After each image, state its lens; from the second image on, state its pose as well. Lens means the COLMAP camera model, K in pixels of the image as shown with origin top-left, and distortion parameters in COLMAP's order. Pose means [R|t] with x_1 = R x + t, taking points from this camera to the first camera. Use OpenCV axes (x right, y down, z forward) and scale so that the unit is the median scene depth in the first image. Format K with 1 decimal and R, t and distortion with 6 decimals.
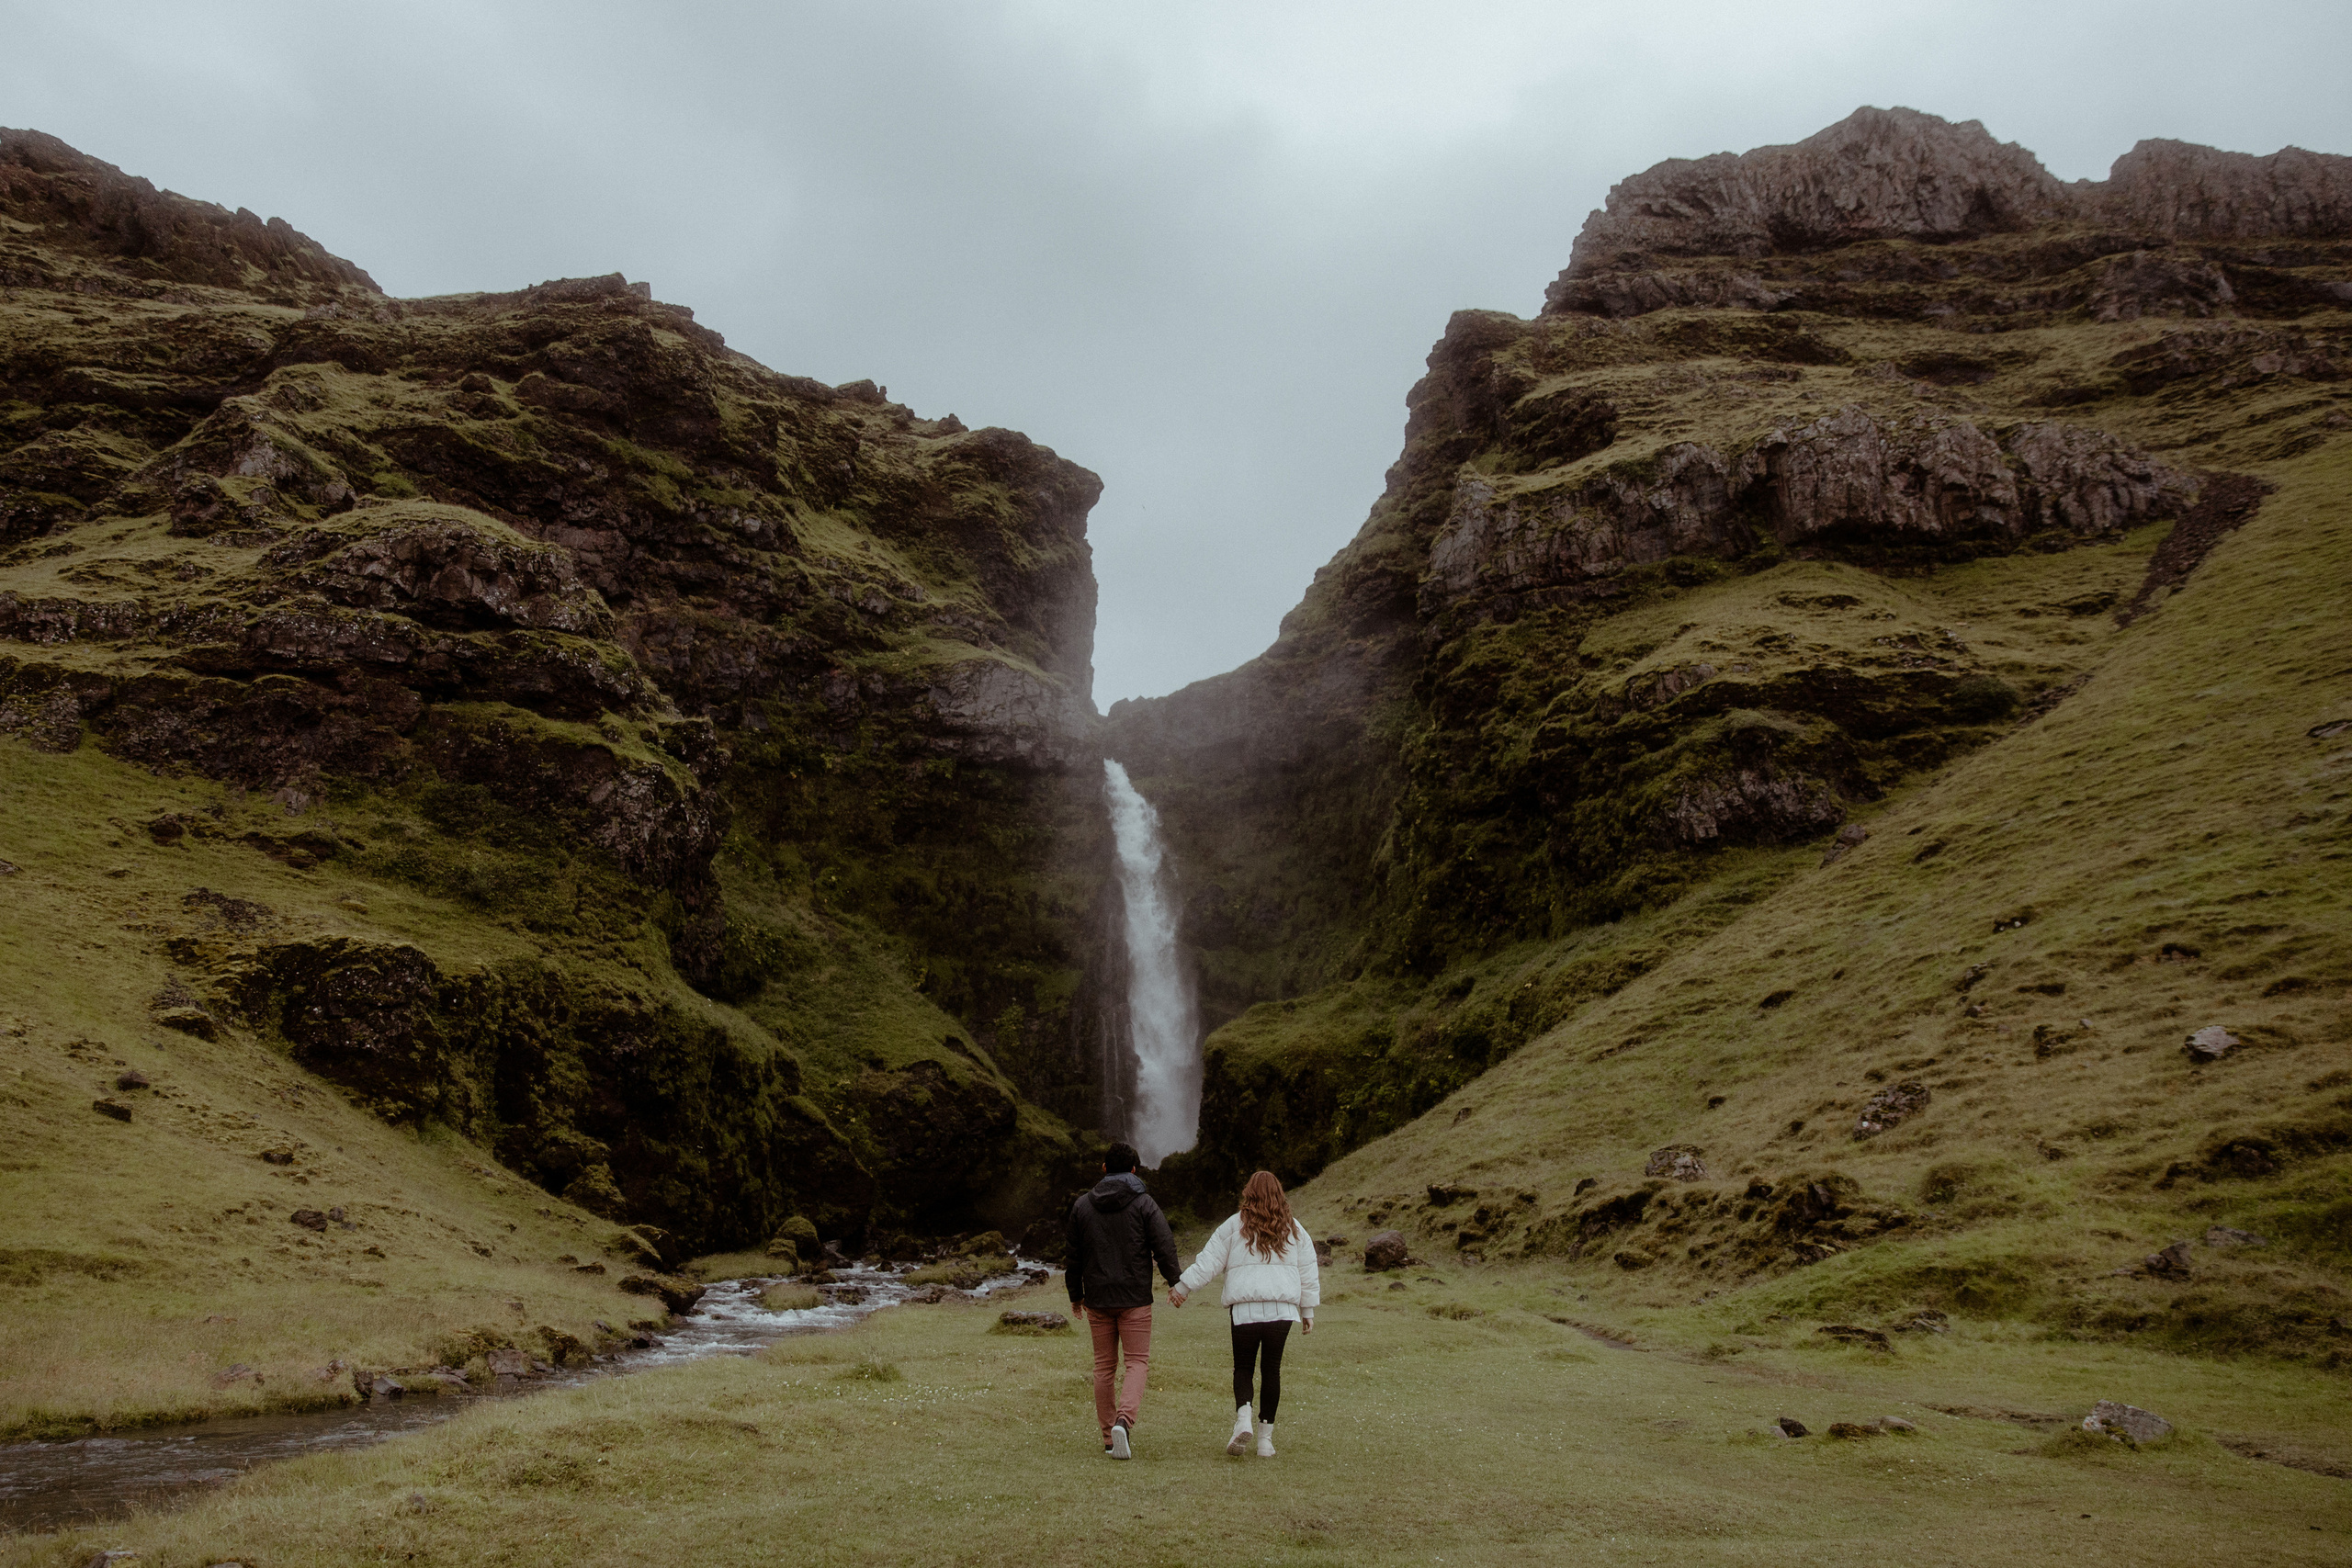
lens RADIAL K [[1721.7, 0, 1100.7], [0, 1721.7, 786.2], [0, 0, 1]] dist [0.037758, -0.001896]
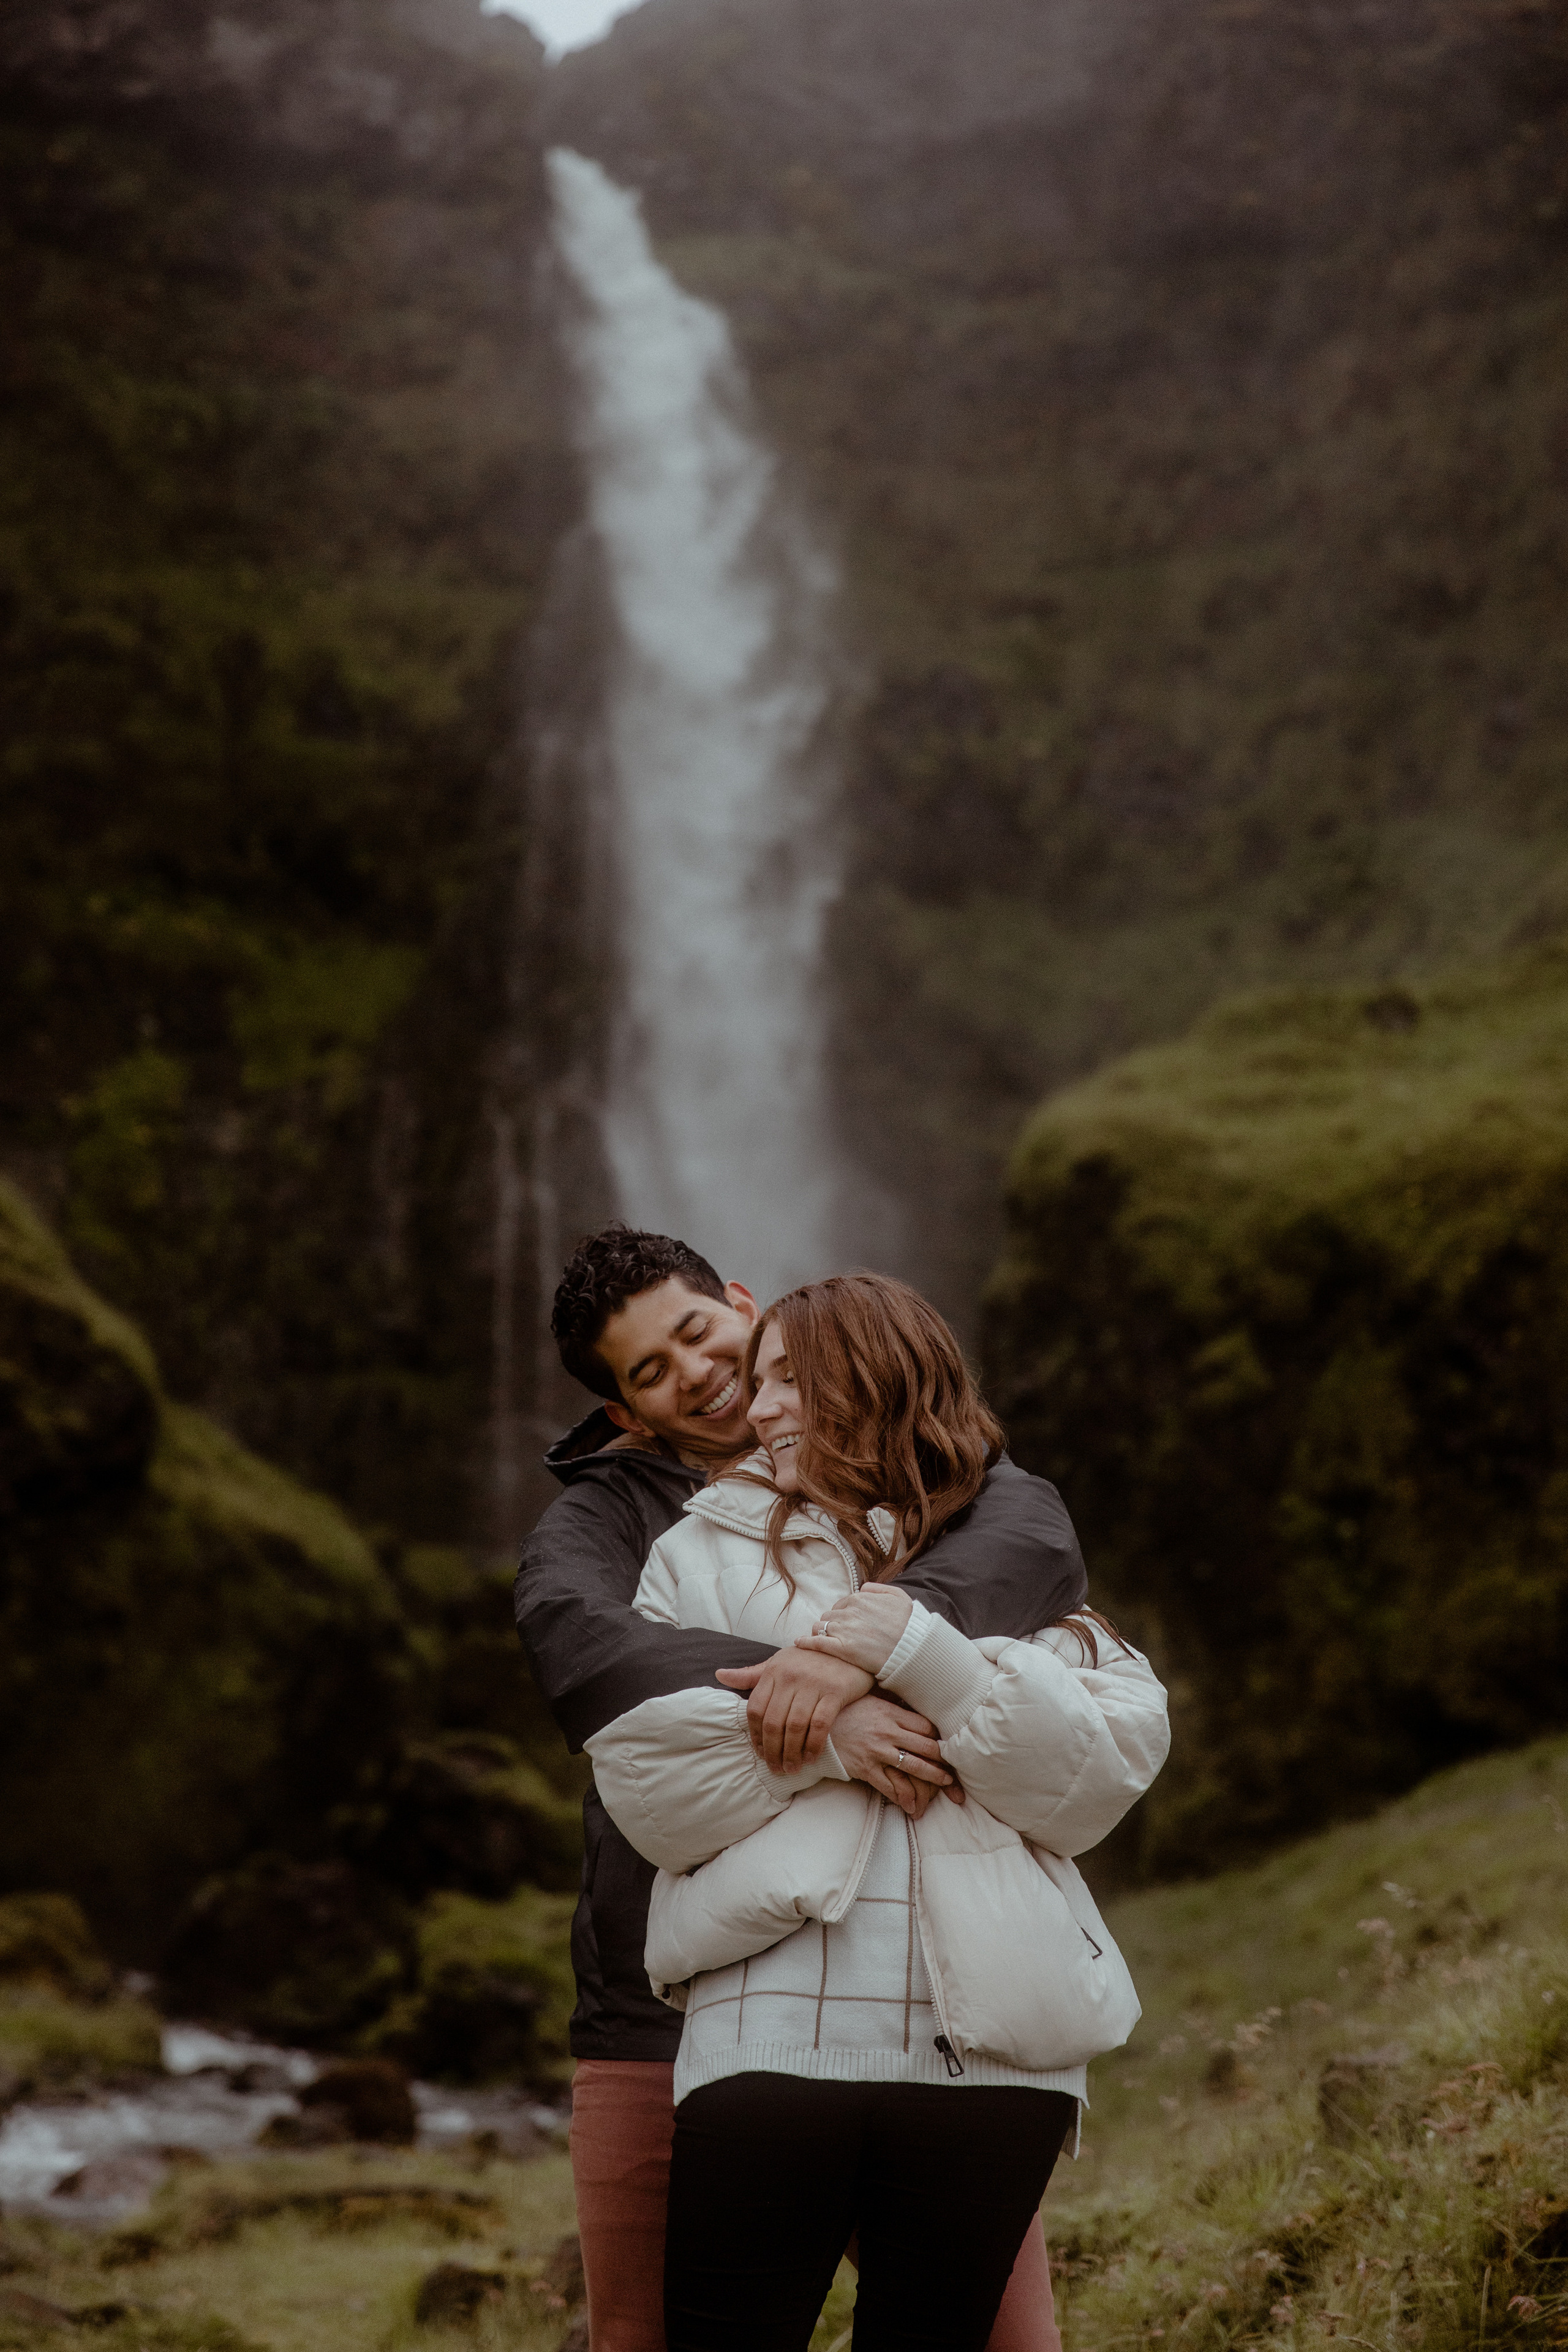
lens RADIAL K [[4690.8, 0, 785.9], [0, 4690.8, 1153.4], [0, 0, 1]] dist [-0.001368, 0.046846]
pose [[0.992632, 0.063712, 0.103064, -0.035723], [-0.070333, 0.995599, 0.061932, 0.121211], [-0.098664, -0.068724, 0.992745, 0.412228]]
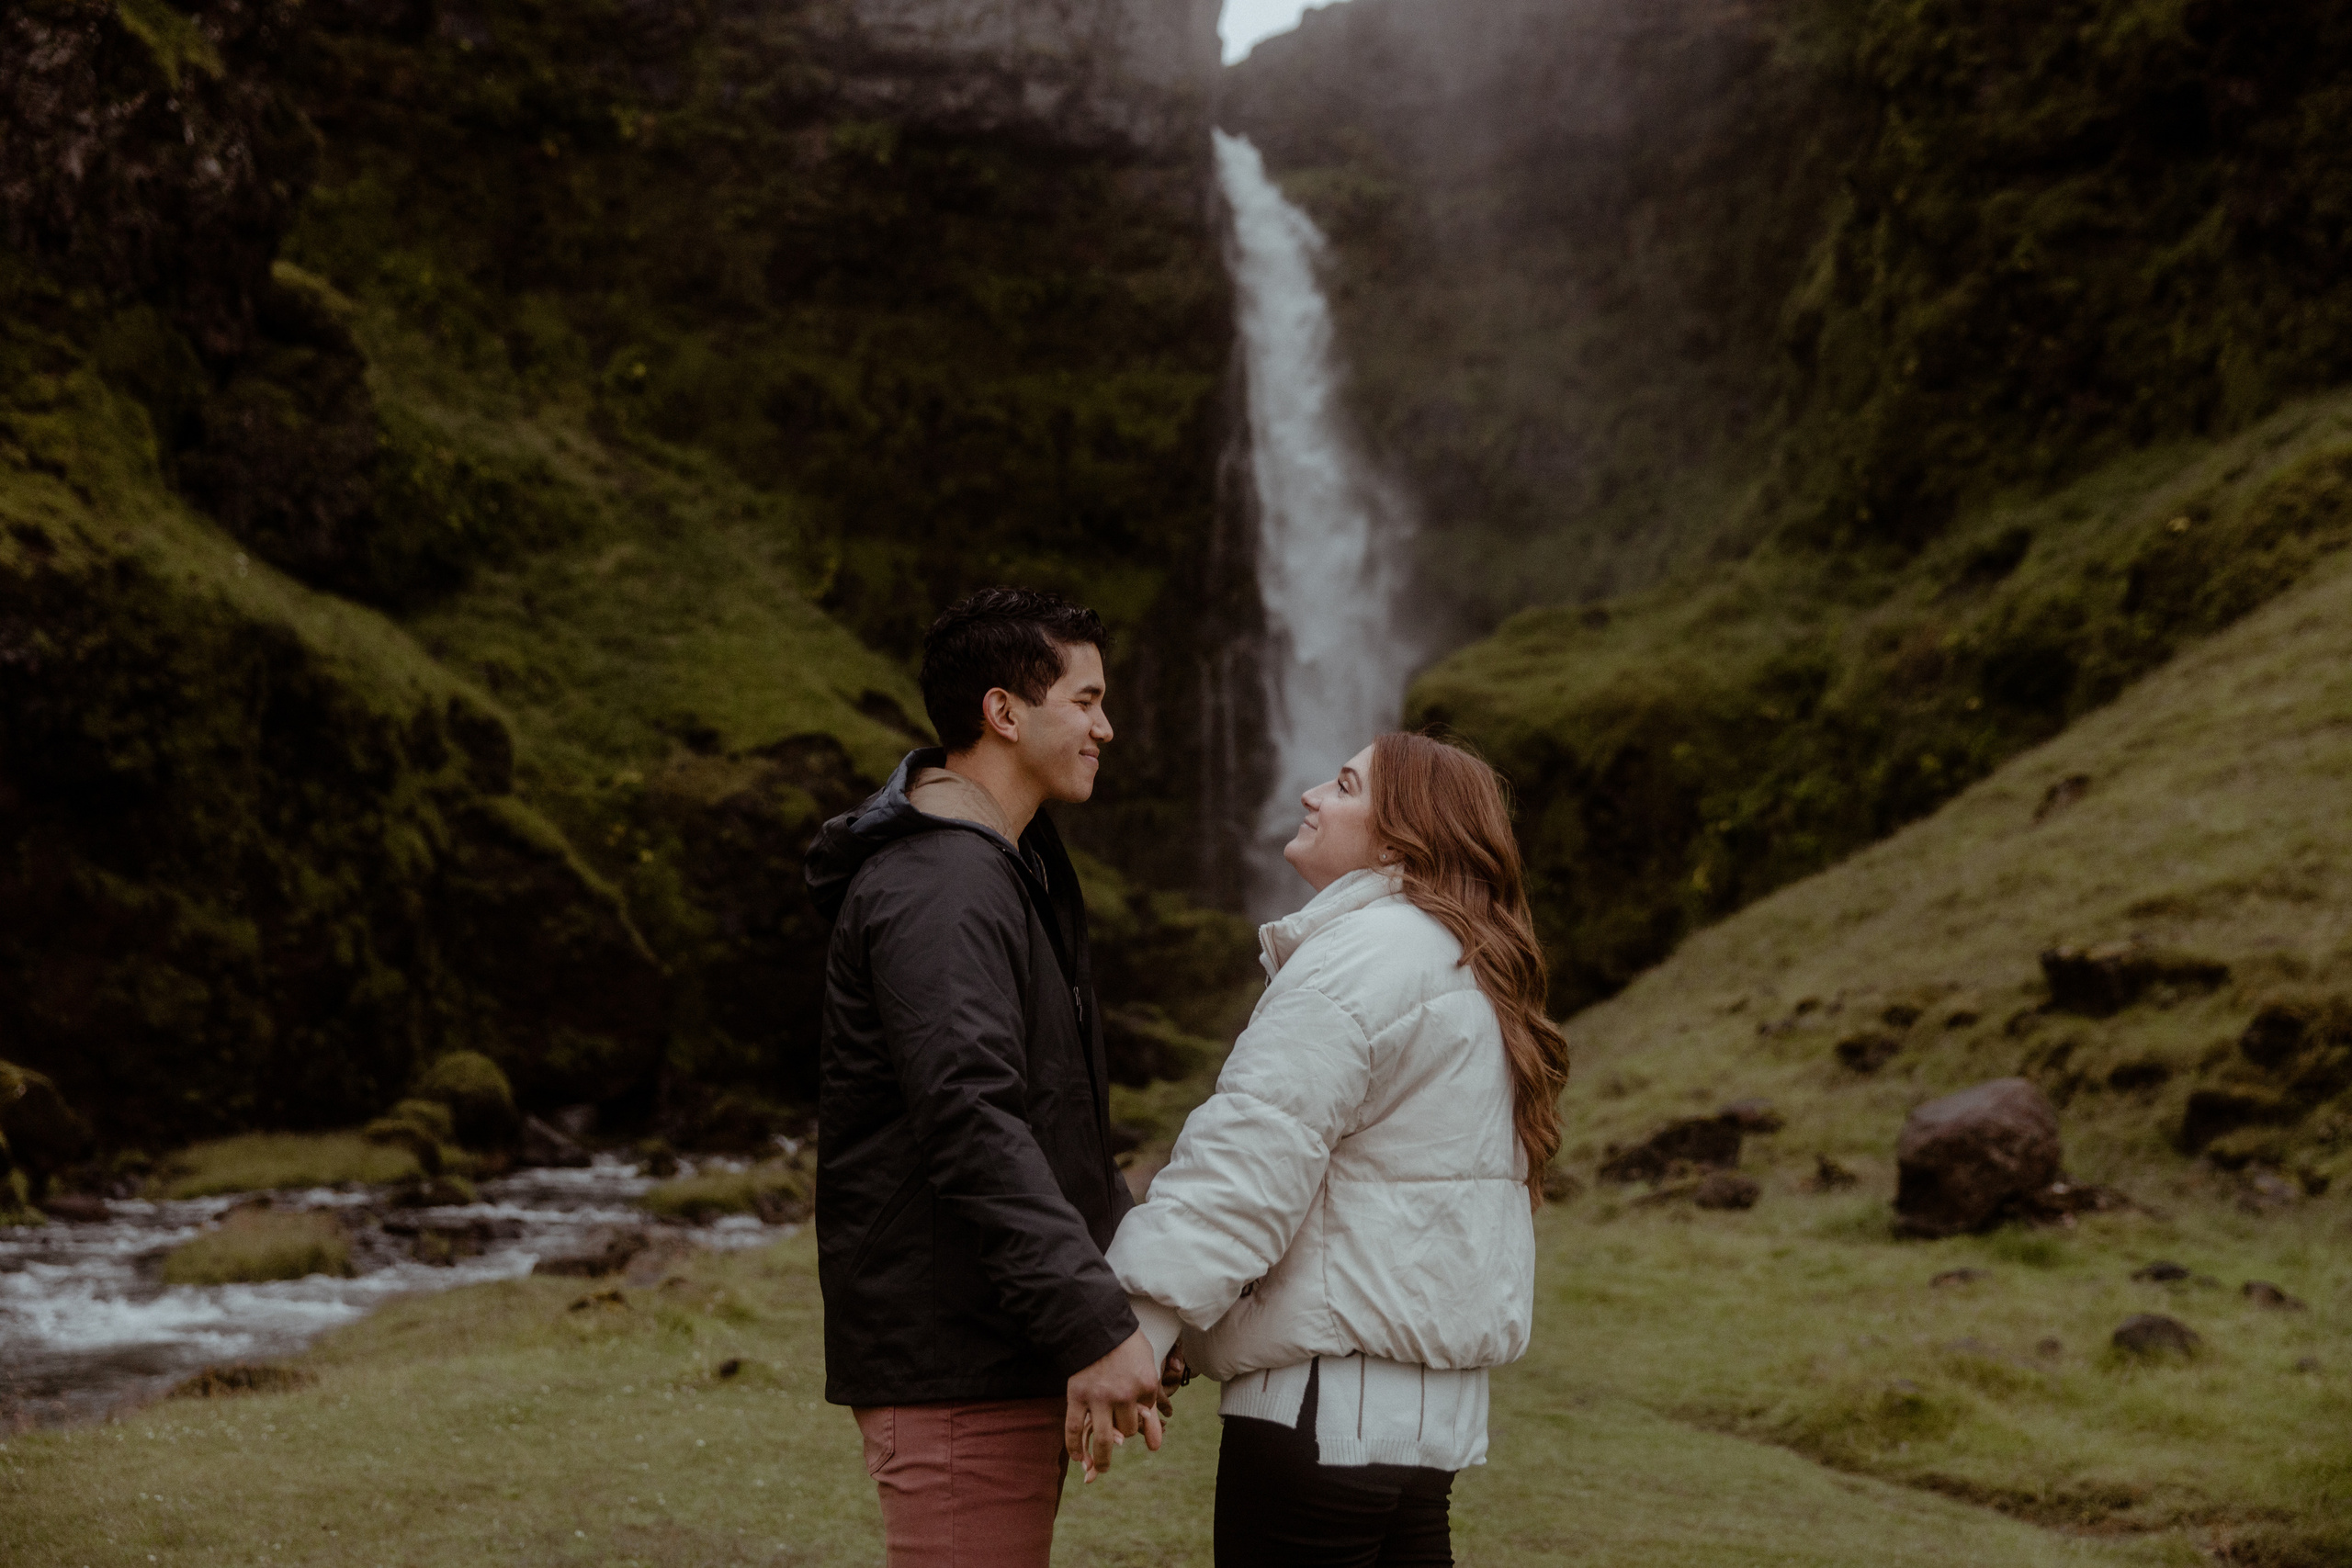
lens RADIAL K [[2916.3, 0, 1176.0], [0, 2916.3, 784.0], [0, 0, 1]] dist [0.021436, -0.003035]
pose [[0.999494, 0.006790, -0.031074, 0.024724], [-0.002246, 0.989575, 0.144004, 0.064947], [0.031728, -0.143862, 0.989089, 0.245918]]
